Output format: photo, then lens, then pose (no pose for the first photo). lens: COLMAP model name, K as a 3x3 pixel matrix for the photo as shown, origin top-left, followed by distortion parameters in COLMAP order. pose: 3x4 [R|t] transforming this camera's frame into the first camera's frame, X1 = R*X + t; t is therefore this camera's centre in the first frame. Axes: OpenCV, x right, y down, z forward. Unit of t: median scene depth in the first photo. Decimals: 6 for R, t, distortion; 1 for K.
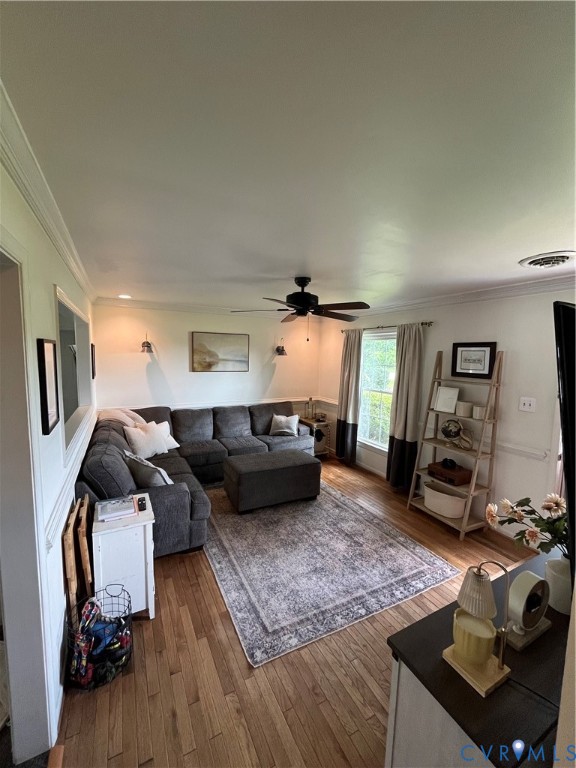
lens RADIAL K [[314.5, 0, 288.2], [0, 314.5, 386.0], [0, 0, 1]] dist [-0.003505, -0.000262]
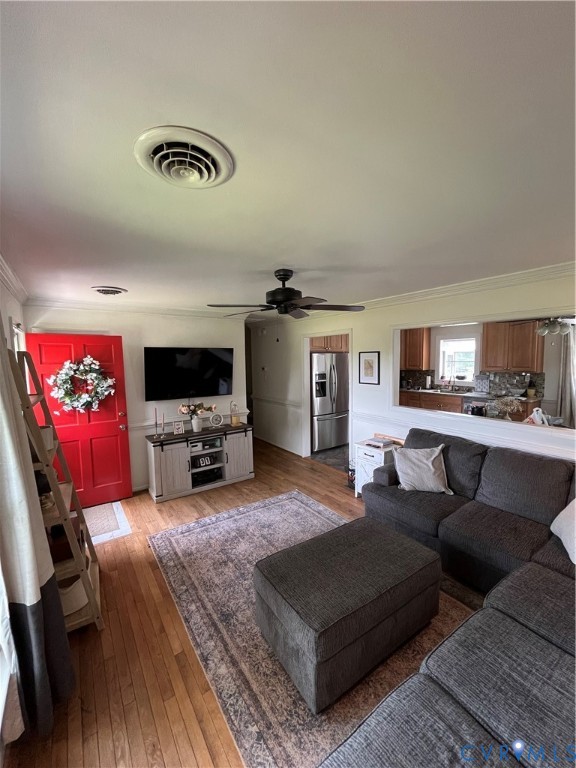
lens RADIAL K [[314.5, 0, 287.9], [0, 314.5, 386.5], [0, 0, 1]] dist [-0.003505, -0.000262]
pose [[-0.992048, 0.002677, -0.125828, 0.169408], [-0.021728, 0.981119, 0.192182, -0.216339], [0.123967, 0.193388, -0.973259, 2.144850]]
